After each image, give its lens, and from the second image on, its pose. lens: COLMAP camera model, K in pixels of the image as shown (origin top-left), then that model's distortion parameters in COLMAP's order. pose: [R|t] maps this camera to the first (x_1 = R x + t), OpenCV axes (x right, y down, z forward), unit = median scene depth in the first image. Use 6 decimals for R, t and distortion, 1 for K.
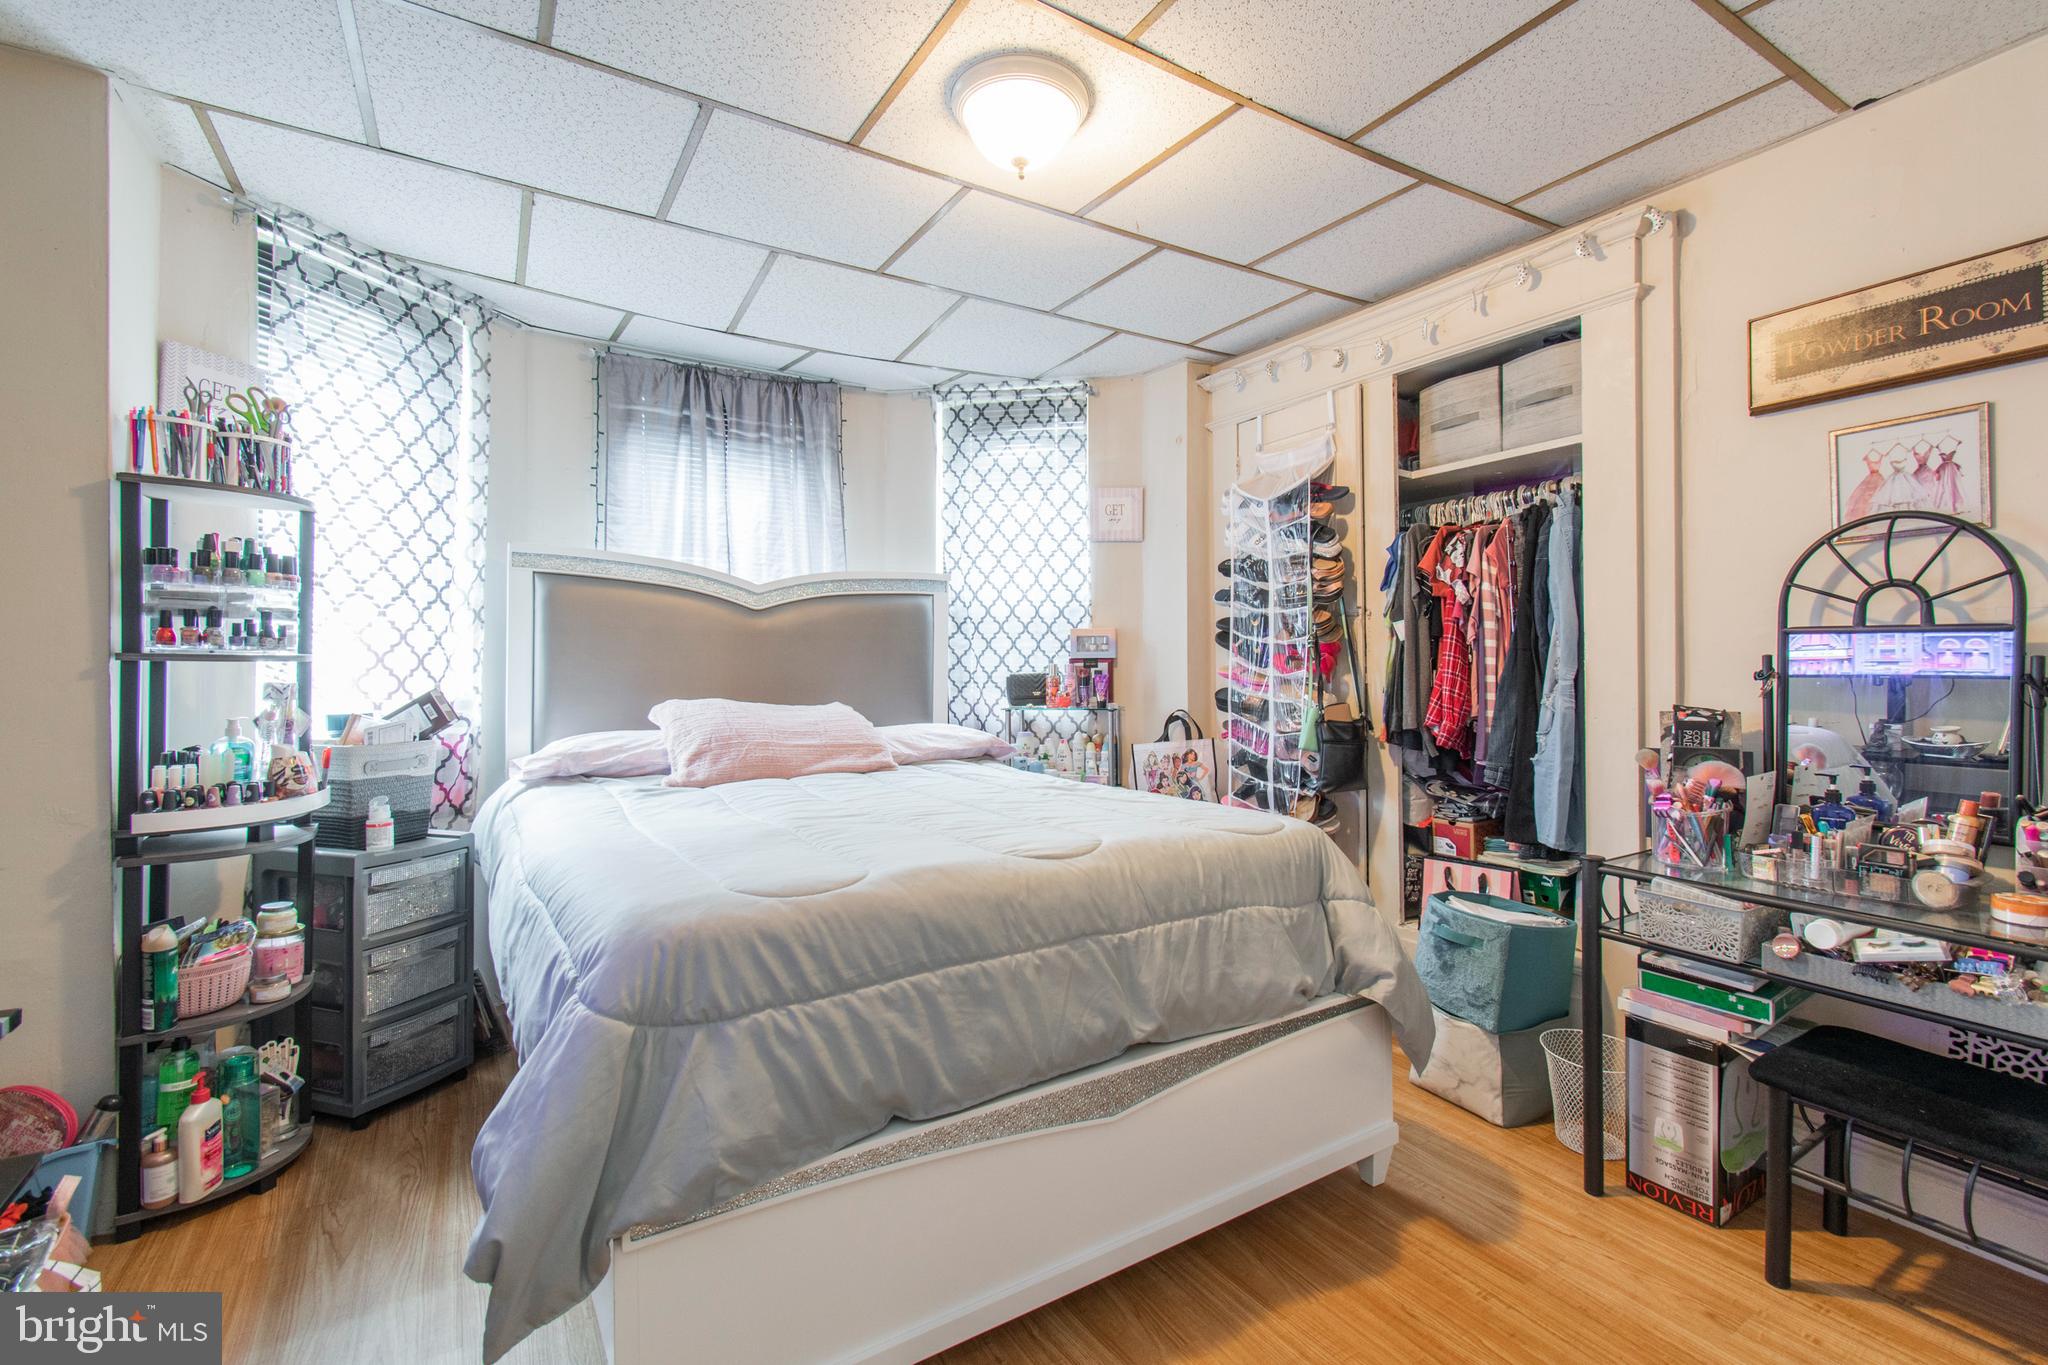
lens RADIAL K [[913.5, 0, 1027.7], [0, 913.5, 661.2], [0, 0, 1]] dist [0.002141, 0.000213]
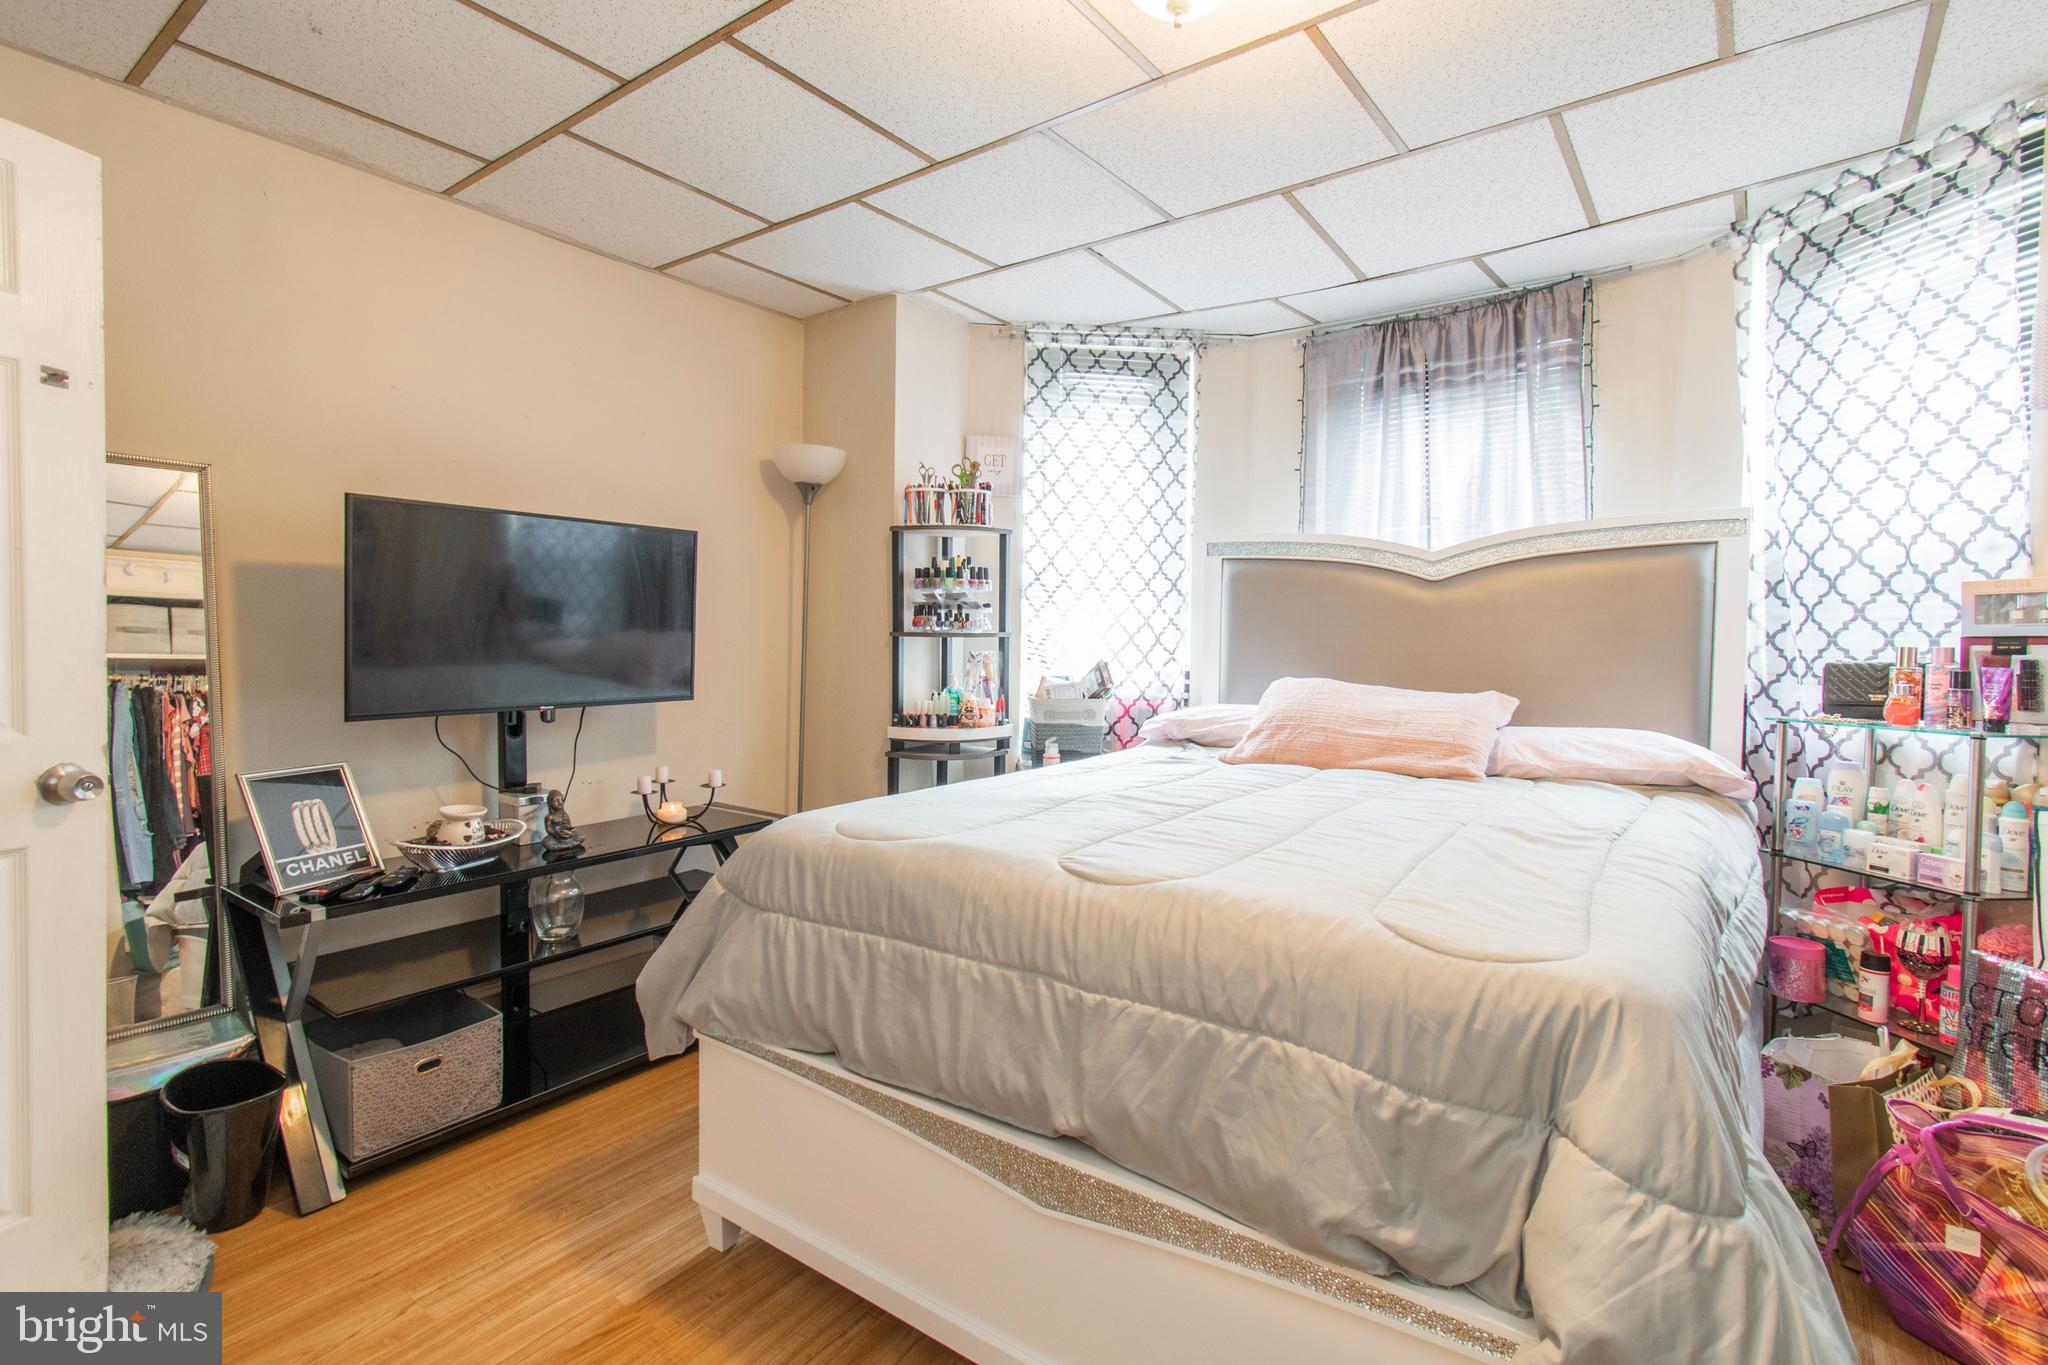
lens RADIAL K [[913.5, 0, 1027.7], [0, 913.5, 661.2], [0, 0, 1]] dist [0.002141, 0.000213]
pose [[0.382497, 0.024768, -0.923625, 0.415734], [-0.005388, 0.999683, 0.024576, 0.001394], [0.923941, -0.004424, 0.382509, 0.350662]]
